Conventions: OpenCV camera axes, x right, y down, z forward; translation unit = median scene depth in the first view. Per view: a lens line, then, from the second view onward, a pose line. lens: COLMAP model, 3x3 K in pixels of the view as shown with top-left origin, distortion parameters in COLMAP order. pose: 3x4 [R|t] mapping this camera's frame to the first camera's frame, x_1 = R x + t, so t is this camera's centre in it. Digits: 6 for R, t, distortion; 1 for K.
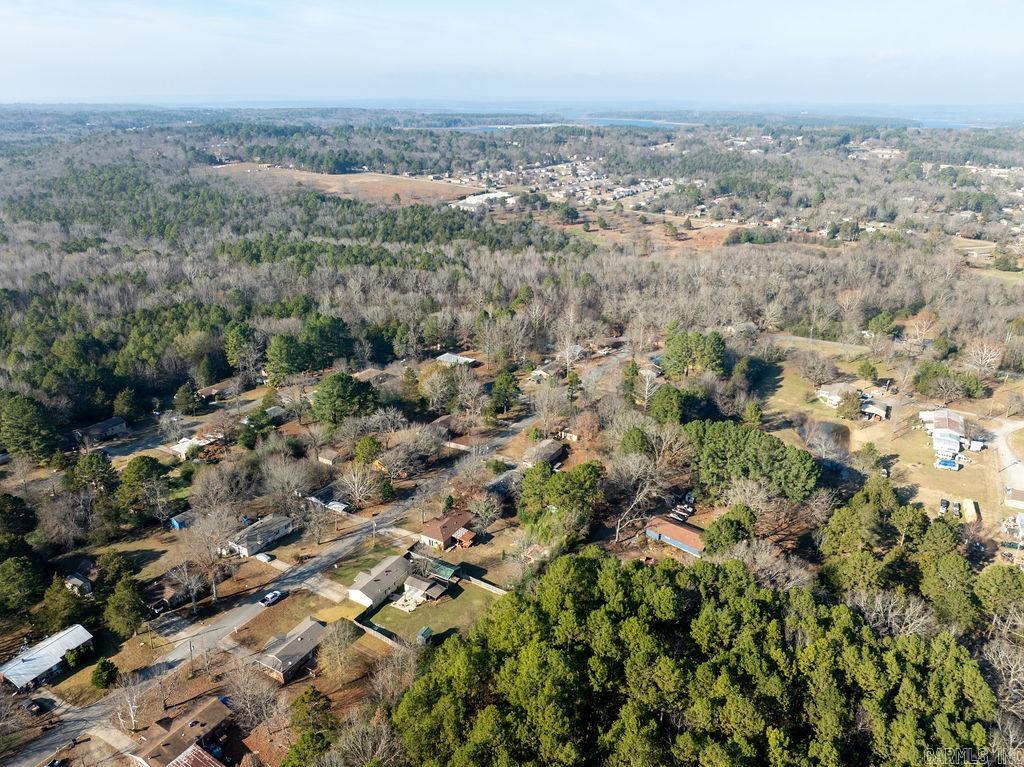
lens RADIAL K [[724.4, 0, 512.7], [0, 724.4, 378.9], [0, 0, 1]] dist [-0.041996, 0.006503]
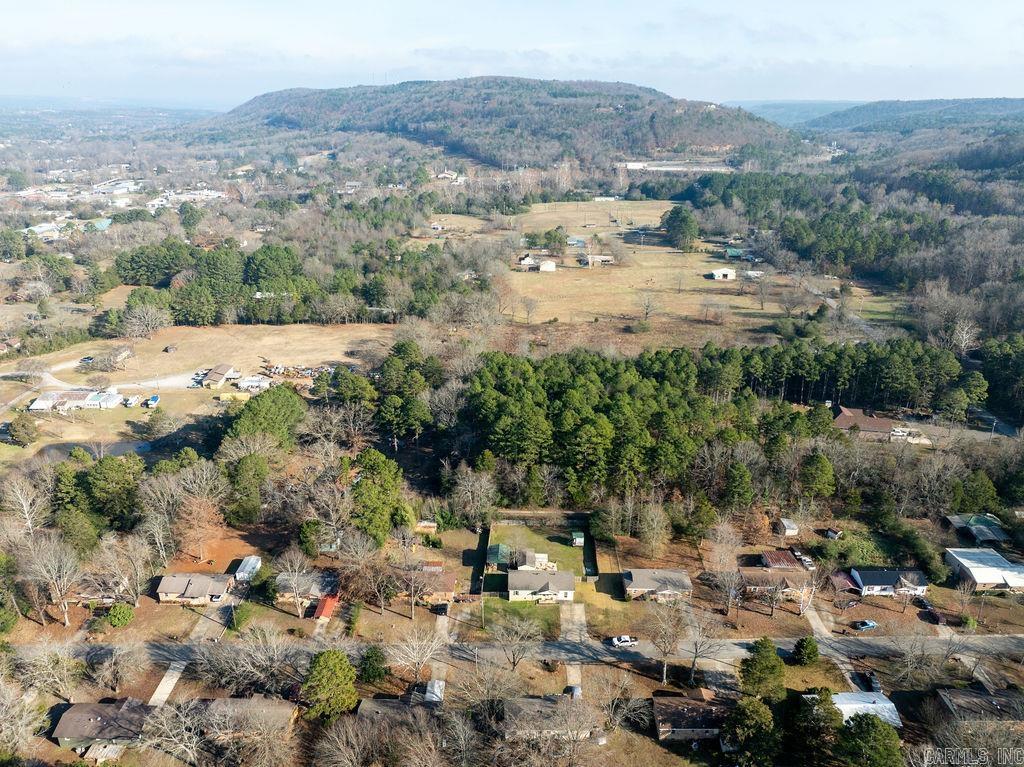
lens RADIAL K [[724.4, 0, 512.7], [0, 724.4, 378.9], [0, 0, 1]] dist [-0.041996, 0.006503]
pose [[-0.481398, -0.331452, 0.811416, -0.443746], [0.301339, 0.806728, 0.508316, -0.235958], [-0.823074, 0.489213, -0.288478, 0.596055]]
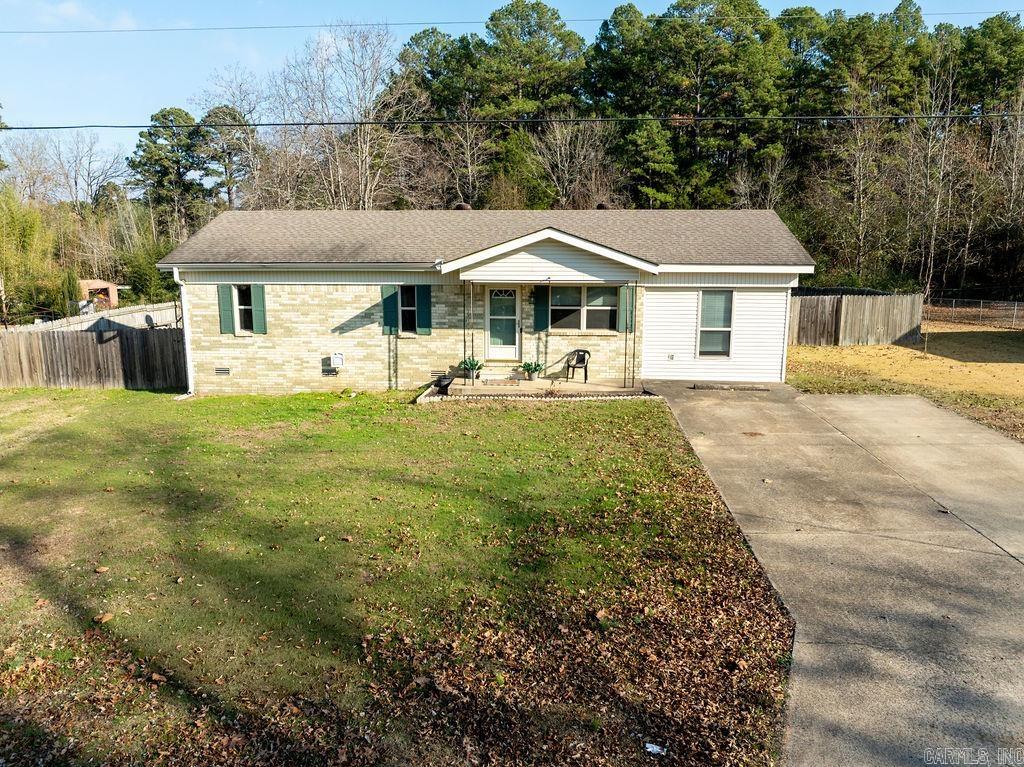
lens RADIAL K [[724.4, 0, 512.7], [0, 724.4, 378.9], [0, 0, 1]] dist [-0.041996, 0.006503]
pose [[-0.440093, -0.182659, 0.879178, -0.148175], [0.313807, 0.886073, 0.341175, 0.127321], [-0.841334, 0.426041, -0.332635, 0.526391]]
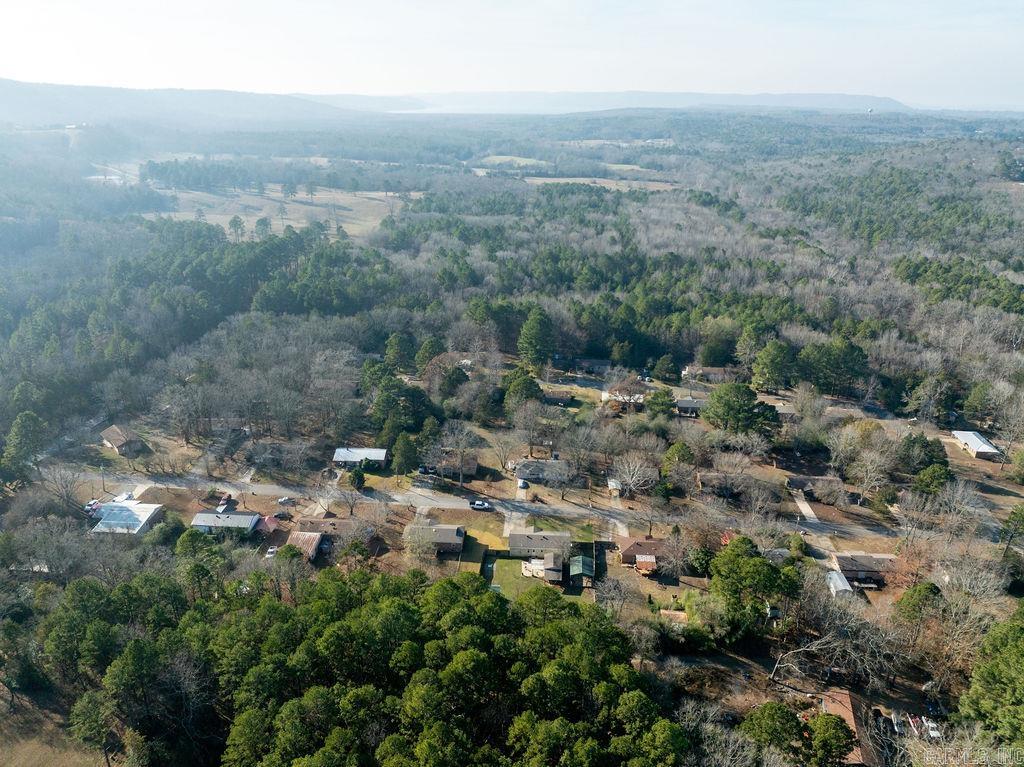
lens RADIAL K [[724.4, 0, 512.7], [0, 724.4, 378.9], [0, 0, 1]] dist [-0.041996, 0.006503]
pose [[0.452529, 0.340022, -0.824380, 0.316651], [-0.320990, 0.924596, 0.205155, -0.084836], [0.831975, 0.171779, 0.527550, 0.169598]]
